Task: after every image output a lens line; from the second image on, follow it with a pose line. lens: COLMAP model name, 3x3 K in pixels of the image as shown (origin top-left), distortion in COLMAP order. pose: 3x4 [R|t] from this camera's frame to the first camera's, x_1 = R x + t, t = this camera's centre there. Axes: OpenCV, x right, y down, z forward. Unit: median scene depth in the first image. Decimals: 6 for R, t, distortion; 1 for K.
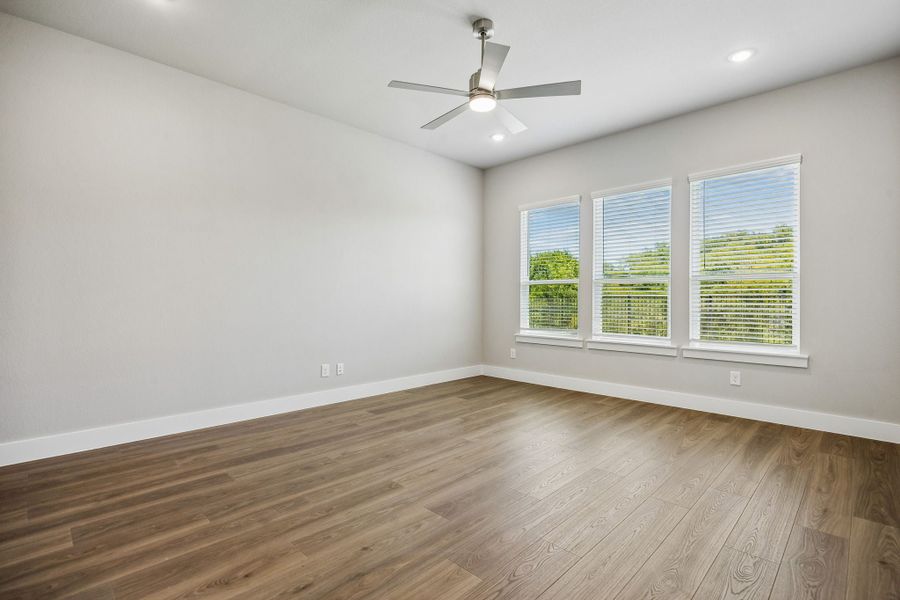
lens RADIAL K [[420.8, 0, 444.5], [0, 420.8, 297.6], [0, 0, 1]] dist [0.008424, 0.000291]
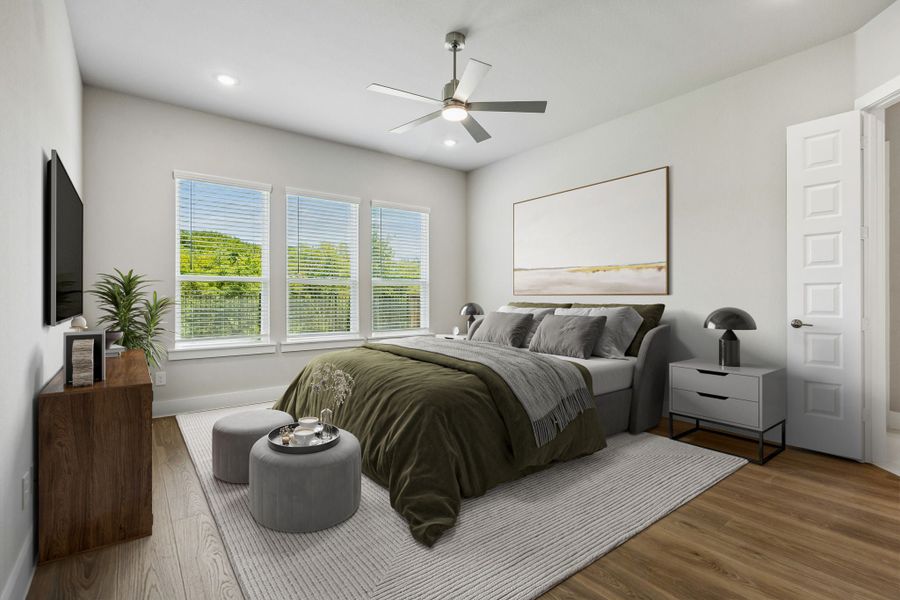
lens RADIAL K [[420.8, 0, 444.5], [0, 420.8, 297.6], [0, 0, 1]] dist [0.008424, 0.000291]
pose [[0.135030, 0.000225, 0.990842, -0.624109], [0.001506, 0.999999, -0.000433, -0.000997], [-0.990840, 0.001550, 0.135029, 0.571080]]
